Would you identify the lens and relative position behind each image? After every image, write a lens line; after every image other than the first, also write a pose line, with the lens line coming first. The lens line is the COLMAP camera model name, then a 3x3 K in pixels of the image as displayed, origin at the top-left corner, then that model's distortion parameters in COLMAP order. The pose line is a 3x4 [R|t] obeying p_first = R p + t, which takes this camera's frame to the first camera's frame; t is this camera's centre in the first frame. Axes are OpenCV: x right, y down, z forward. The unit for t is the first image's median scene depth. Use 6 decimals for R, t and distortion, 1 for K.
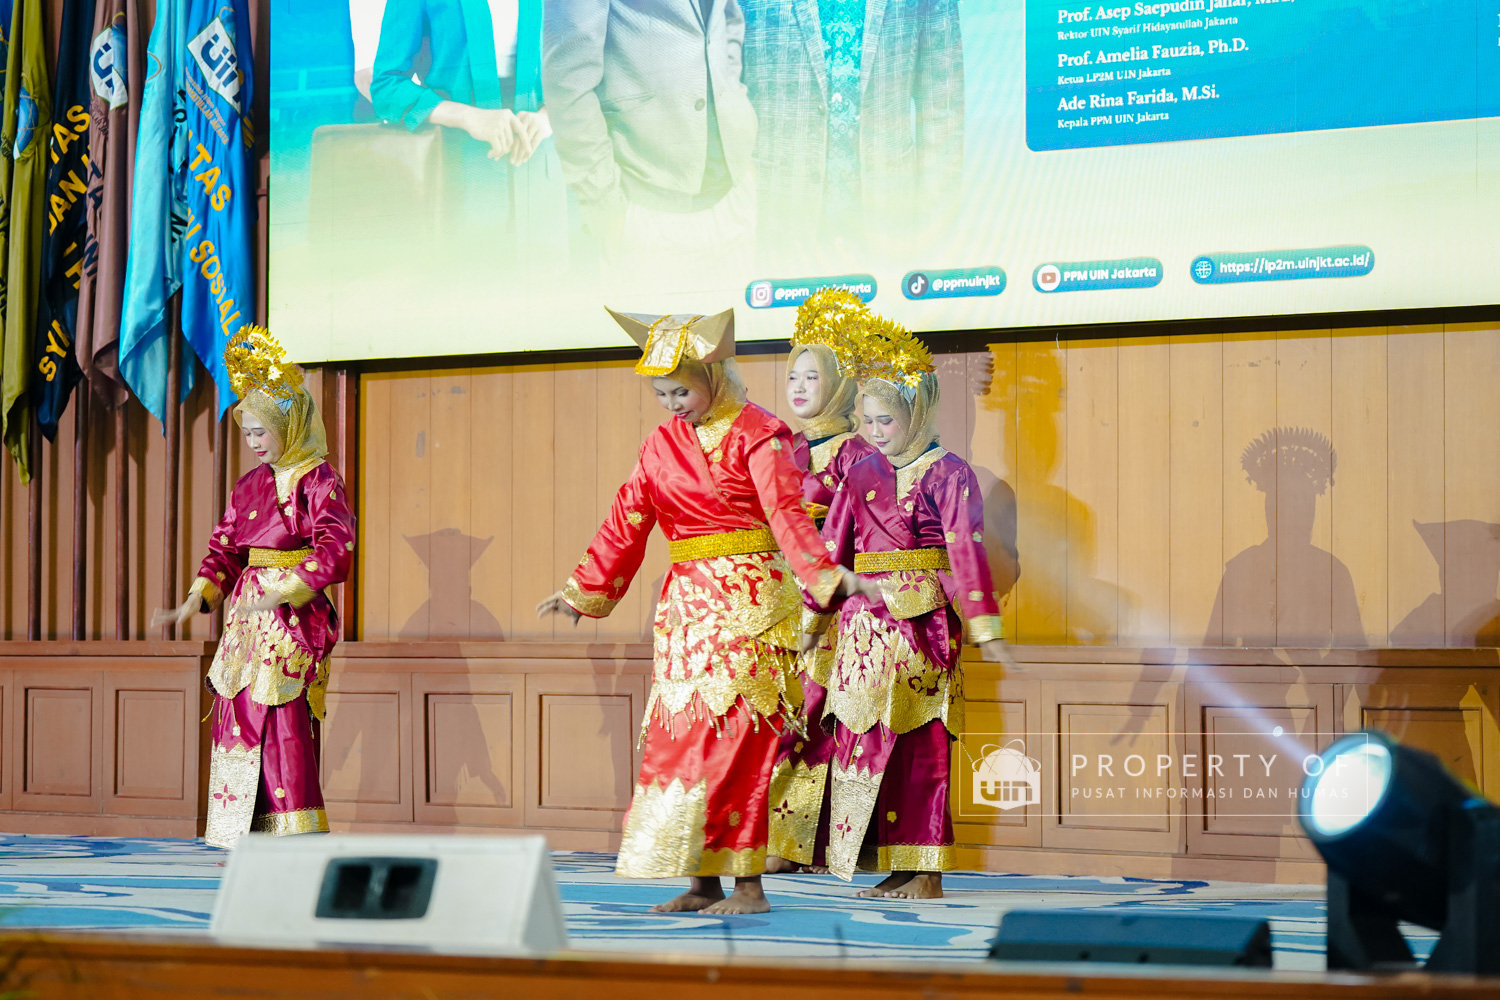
lens RADIAL K [[5502.2, 0, 751.5], [0, 5502.2, 495.8], [0, 0, 1]] dist [-0.120185, 0.000000]
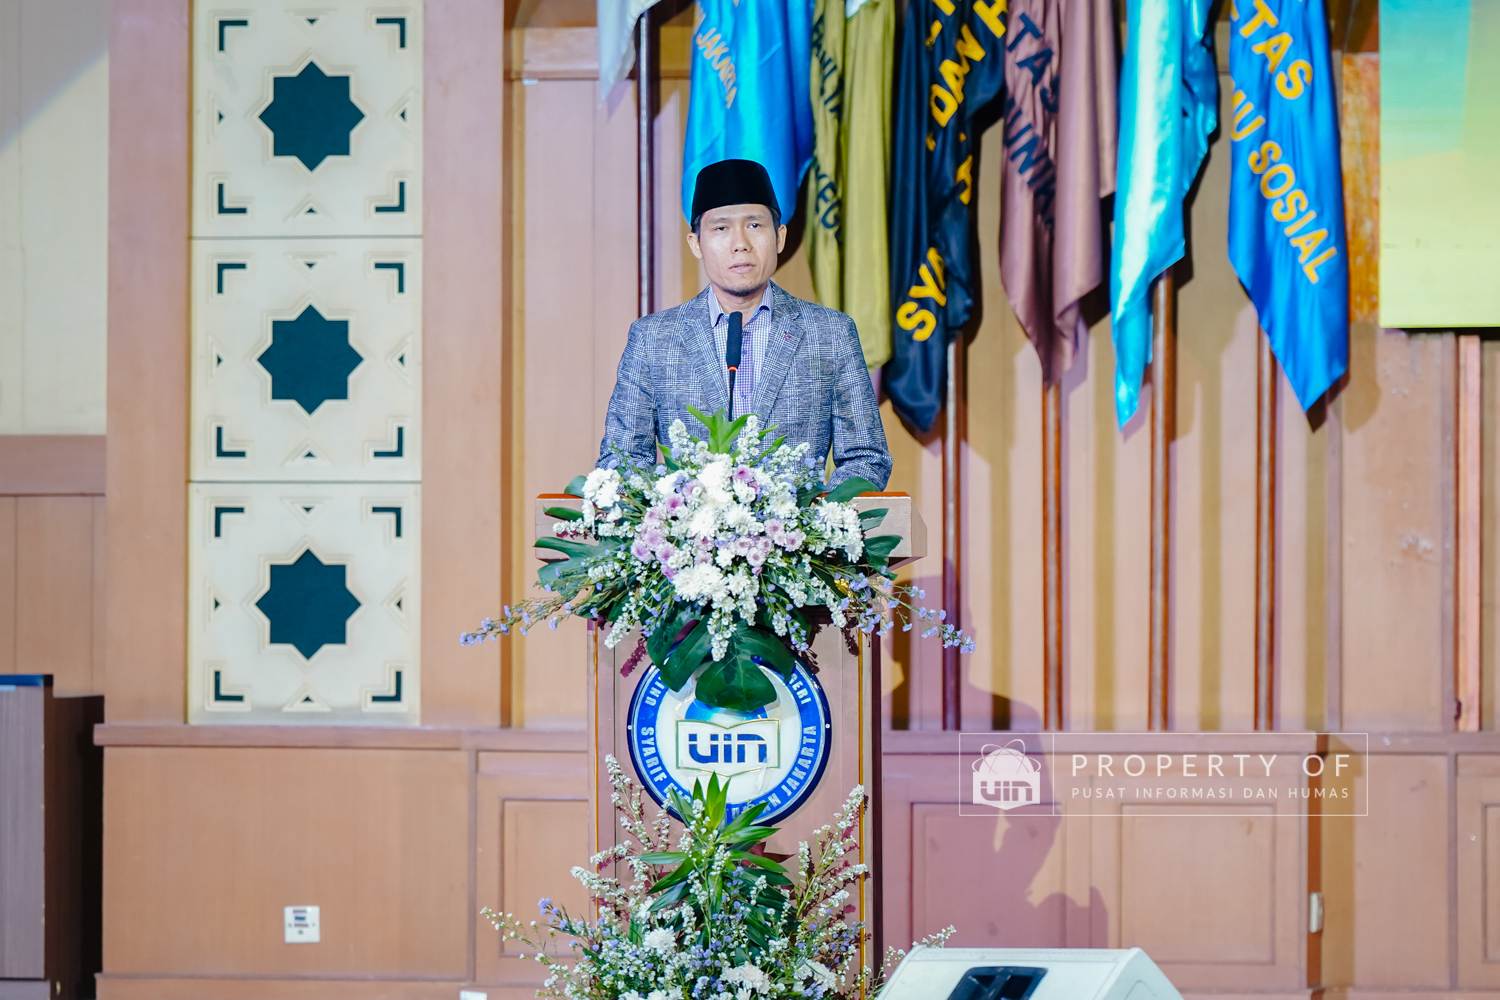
lens RADIAL K [[9170.9, 0, 750.1], [0, 9170.9, 500.1], [0, 0, 1]] dist [-0.183719, 0.000000]
pose [[0.870052, 0.001997, 0.492956, -0.714870], [-0.009402, 0.999877, 0.012544, -0.015746], [-0.492871, -0.015548, 0.869964, 0.045848]]
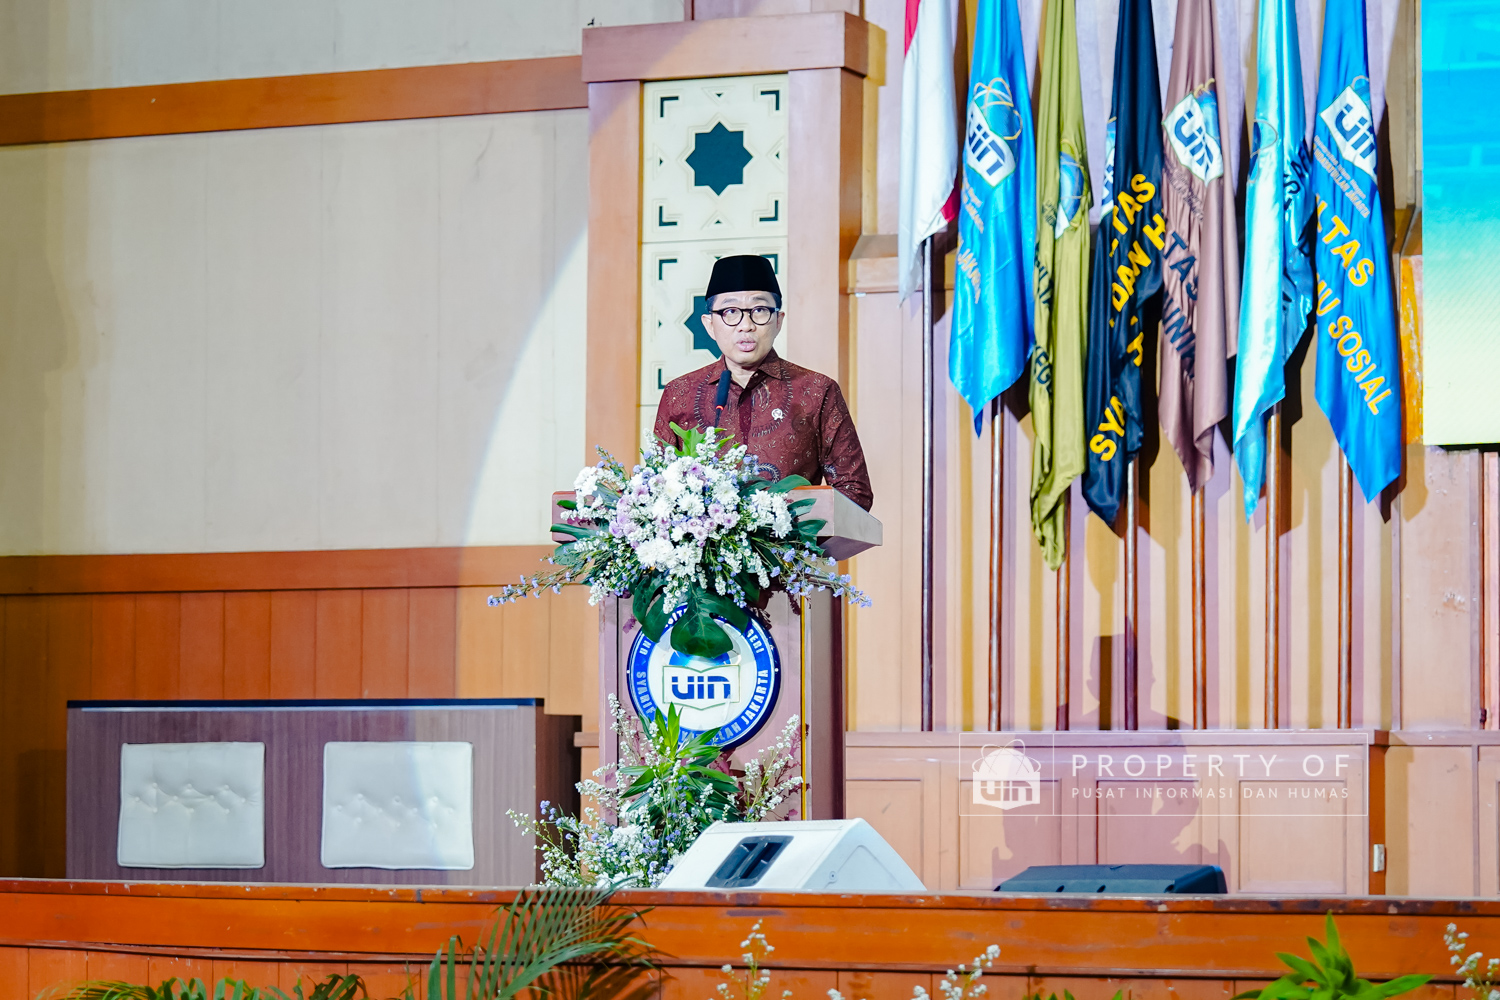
lens RADIAL K [[4630.5, 0, 750.9], [0, 4630.5, 505.4], [0, 0, 1]] dist [0.061116, 0.000000]
pose [[0.942114, 0.017845, 0.334818, -0.471720], [-0.006324, 0.999351, -0.035469, 0.016591], [-0.335234, 0.031299, 0.941615, 0.267363]]
